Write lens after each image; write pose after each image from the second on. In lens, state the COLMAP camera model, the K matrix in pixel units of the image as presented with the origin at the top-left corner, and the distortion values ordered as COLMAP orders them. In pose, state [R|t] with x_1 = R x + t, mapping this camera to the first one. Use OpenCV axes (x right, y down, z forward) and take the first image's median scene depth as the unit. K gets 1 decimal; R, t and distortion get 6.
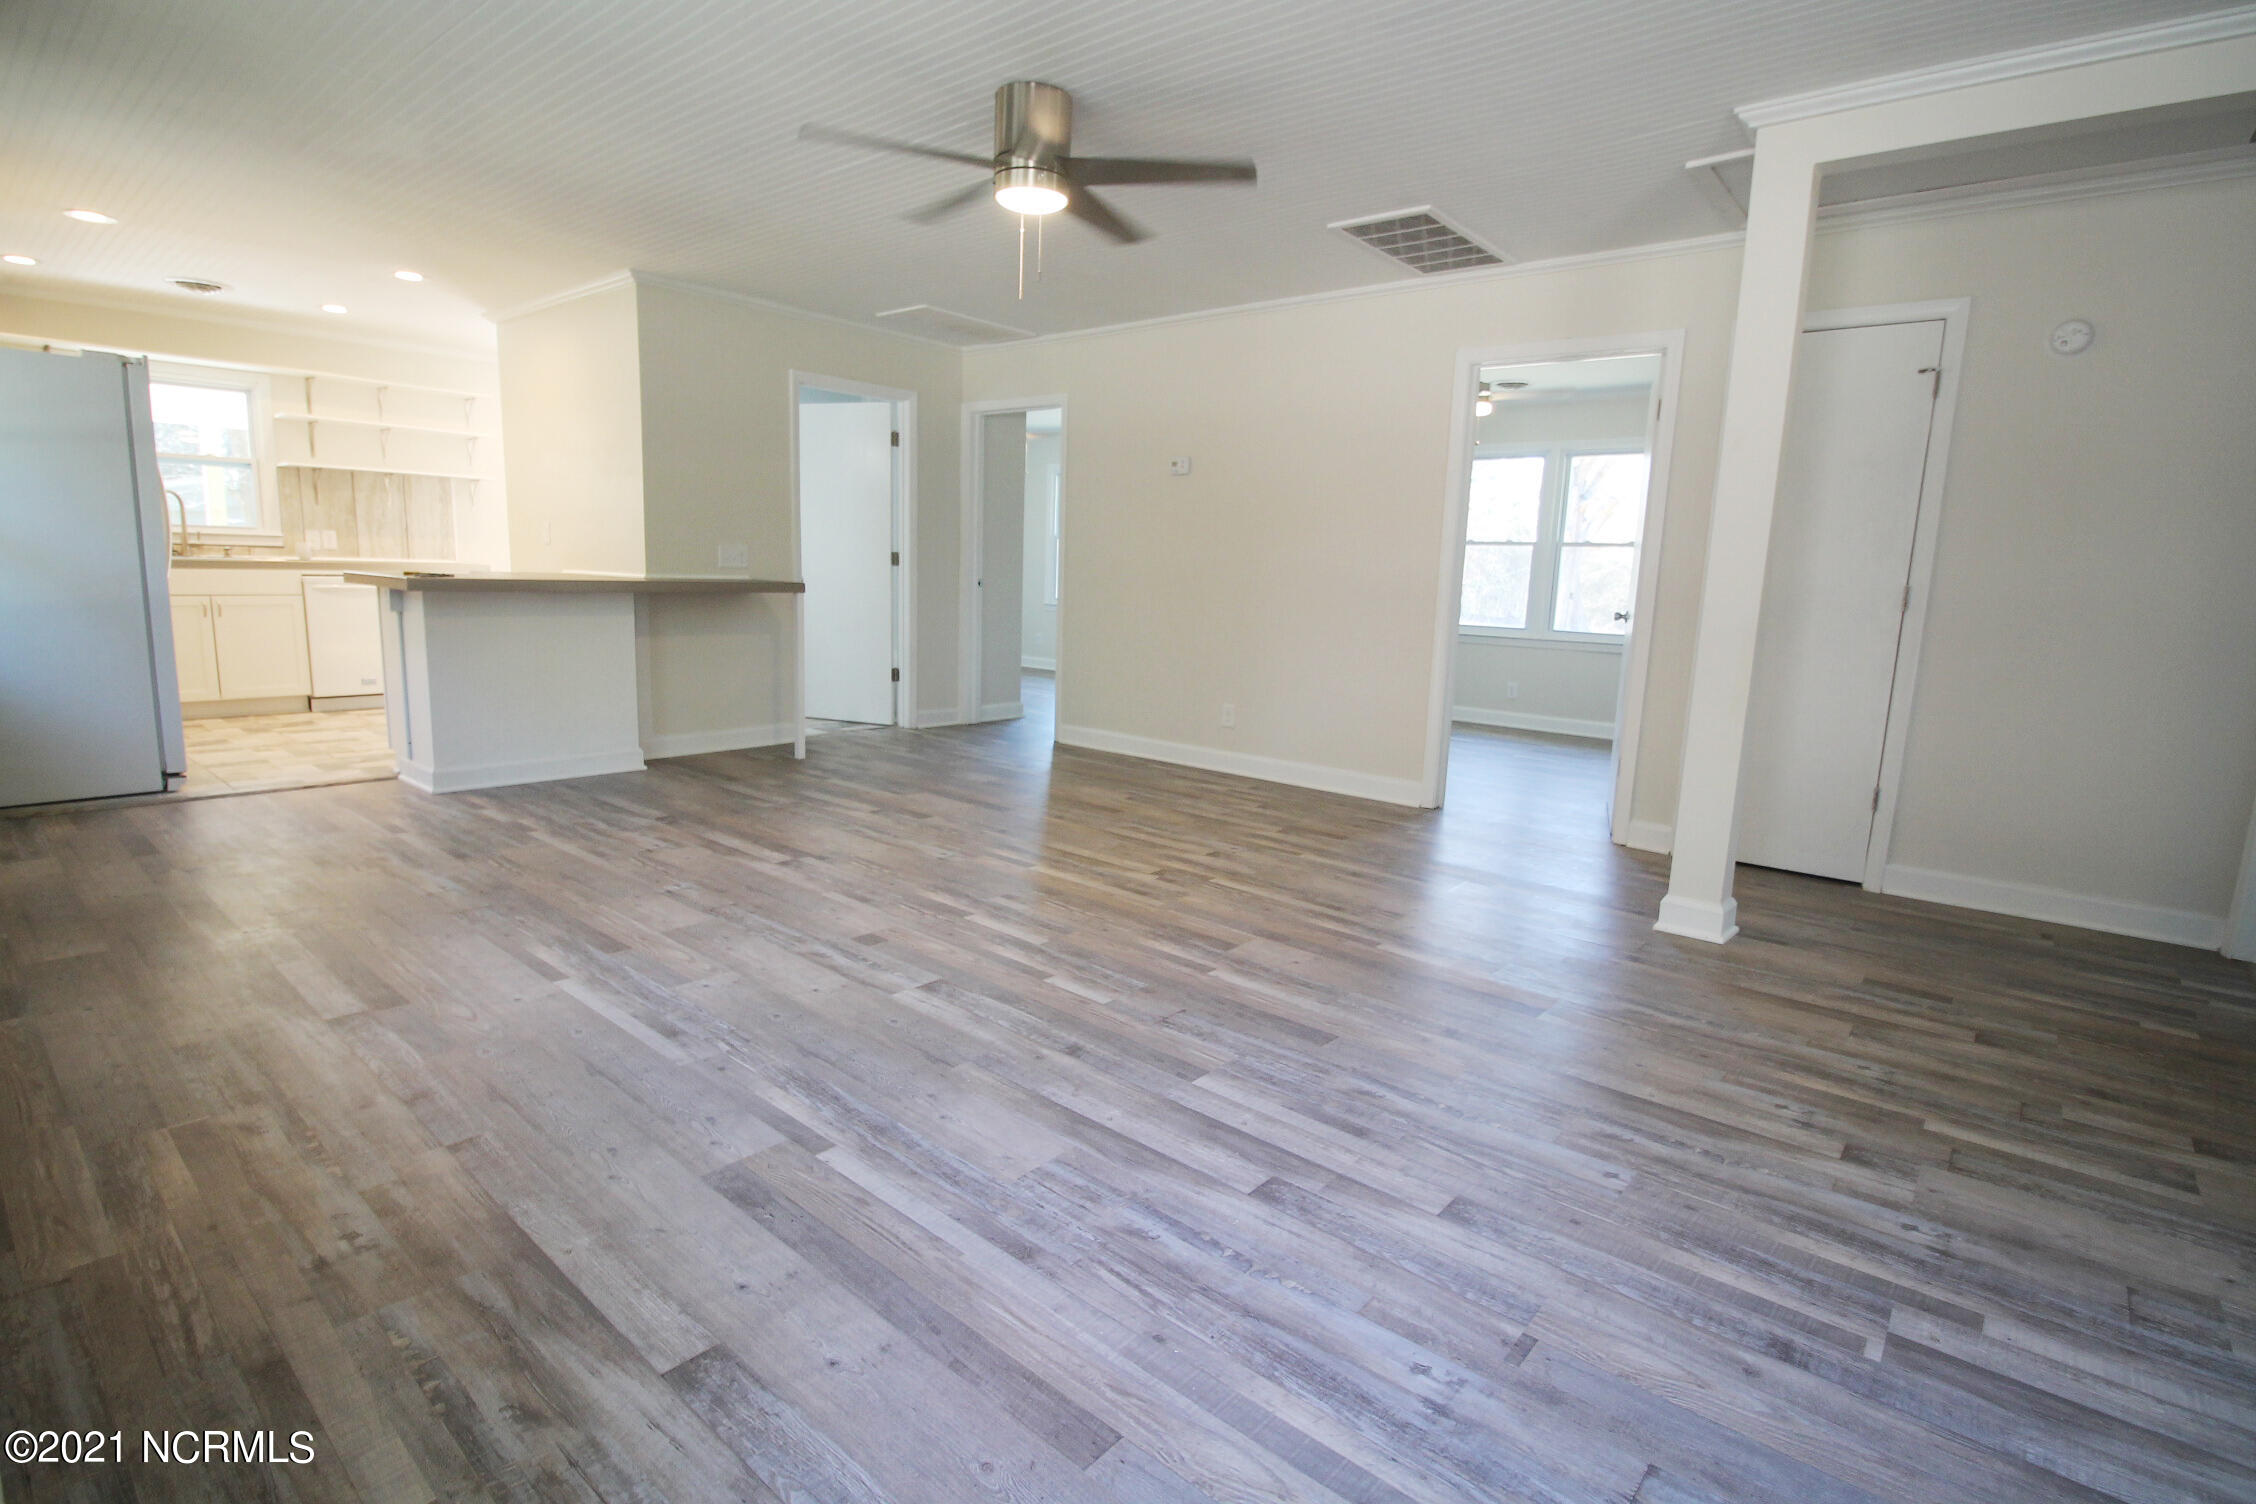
lens RADIAL K [[1081.5, 0, 1091.0], [0, 1081.5, 729.4], [0, 0, 1]] dist [-0.002295, -0.010478]
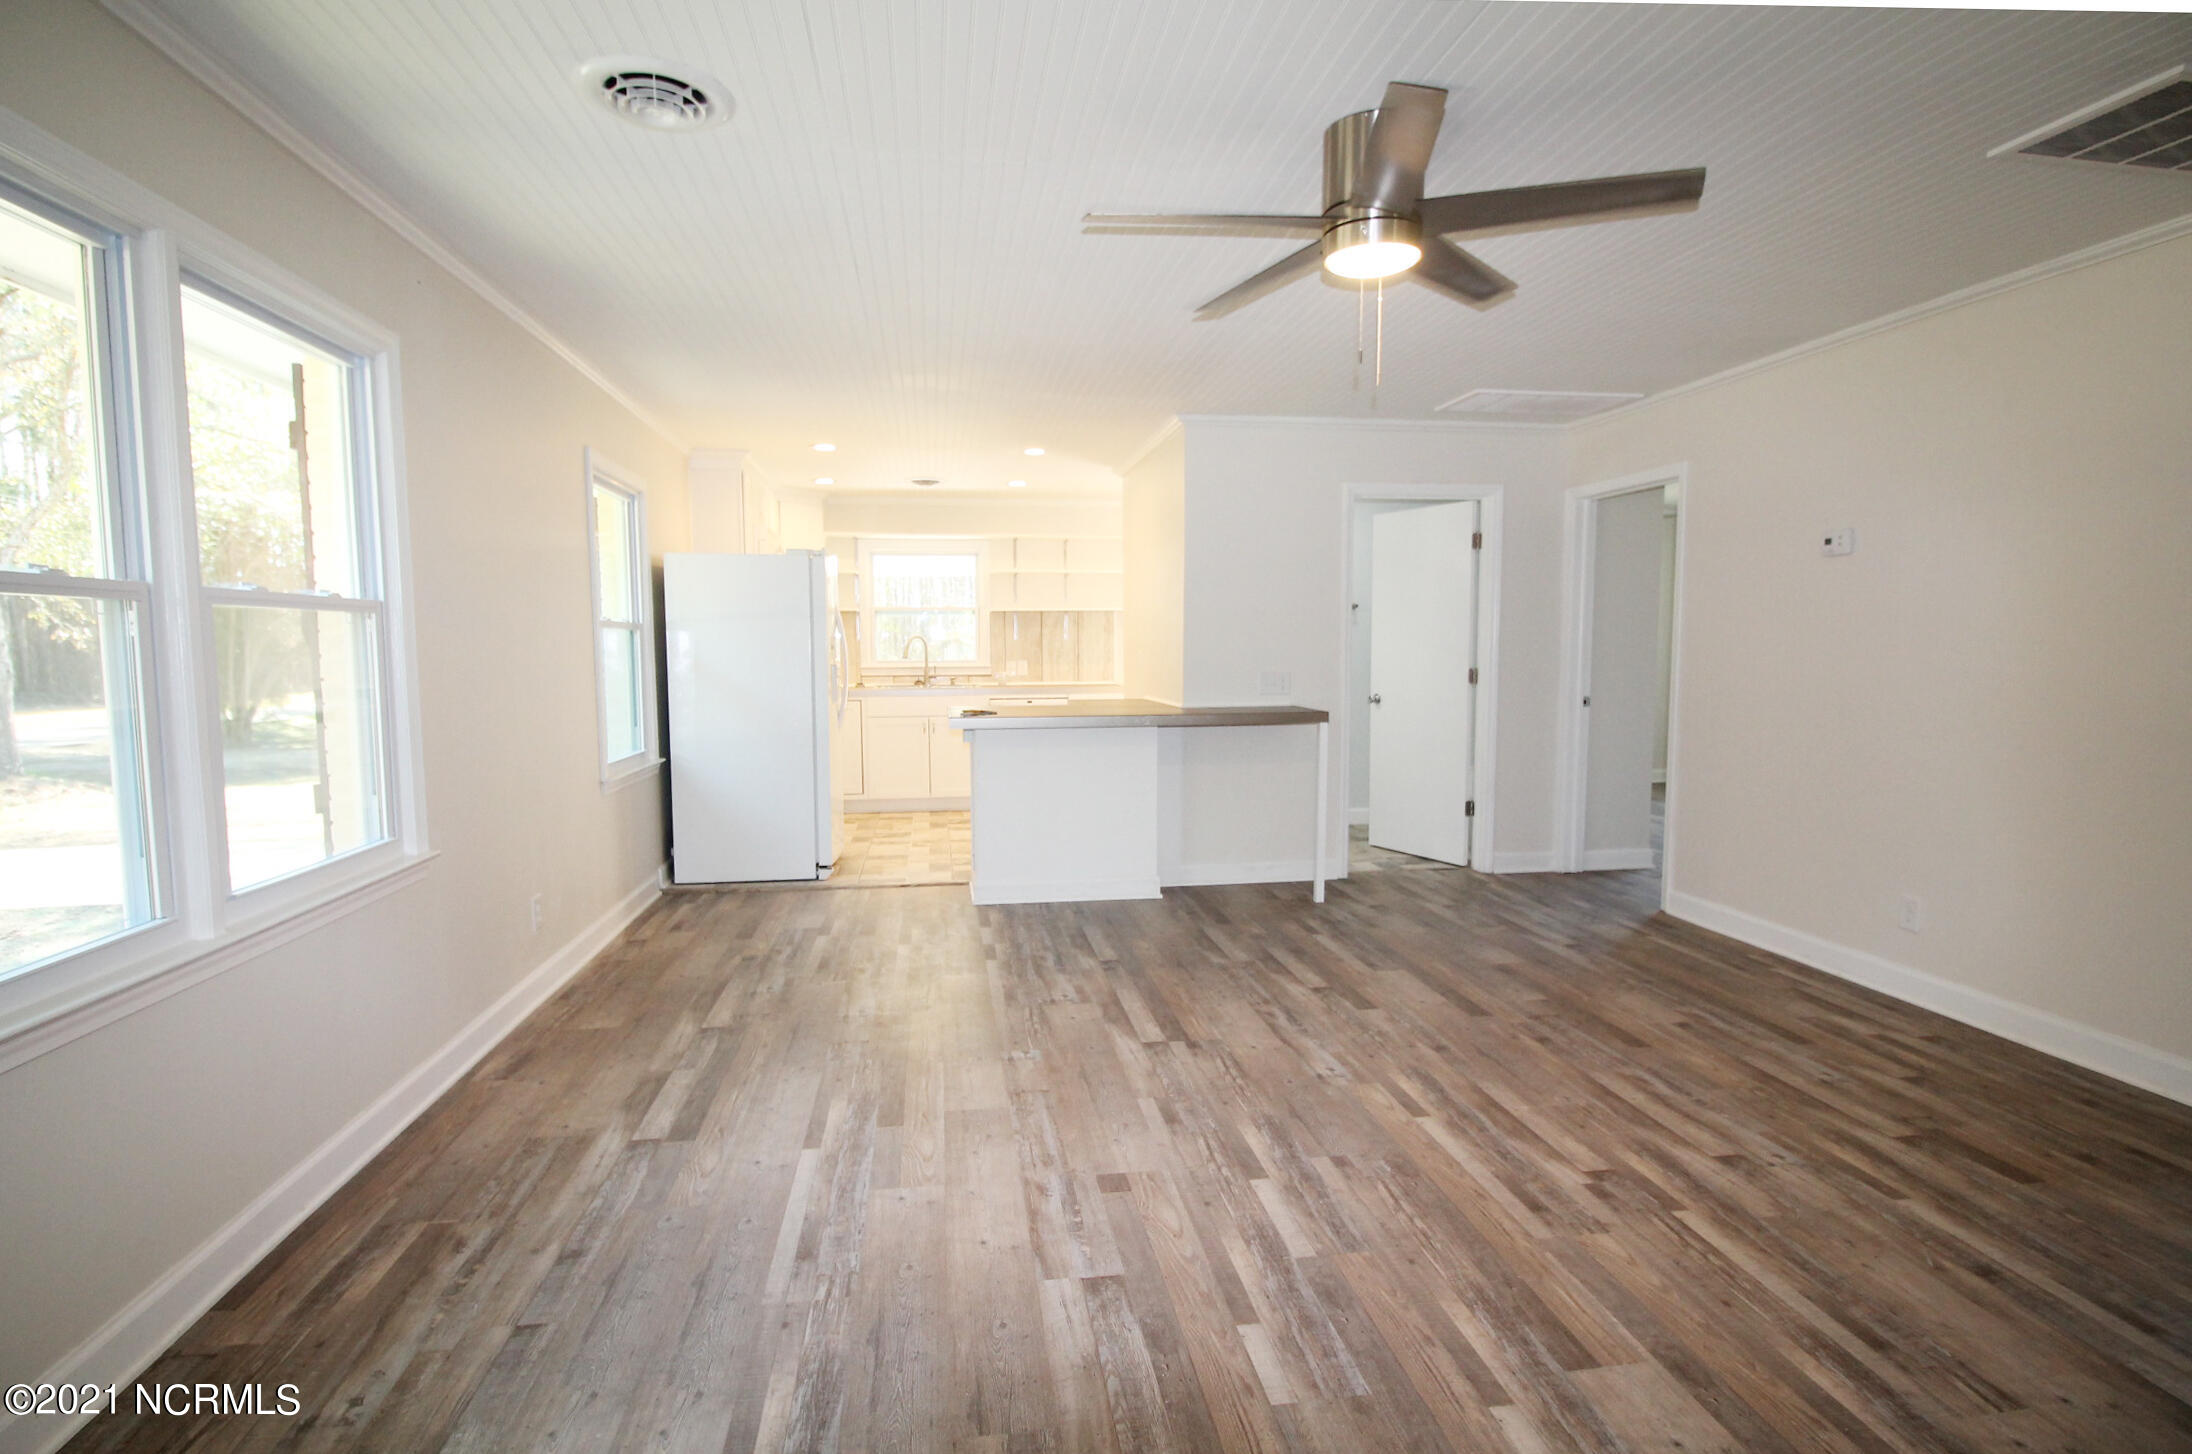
lens RADIAL K [[1050.8, 0, 1095.1], [0, 1050.8, 728.5], [0, 0, 1]] dist [-0.002295, -0.010478]
pose [[0.757602, 0.013148, -0.652585, 0.198888], [-0.063583, 0.996529, -0.053737, -0.070997], [0.649613, 0.082204, 0.755808, 0.228937]]
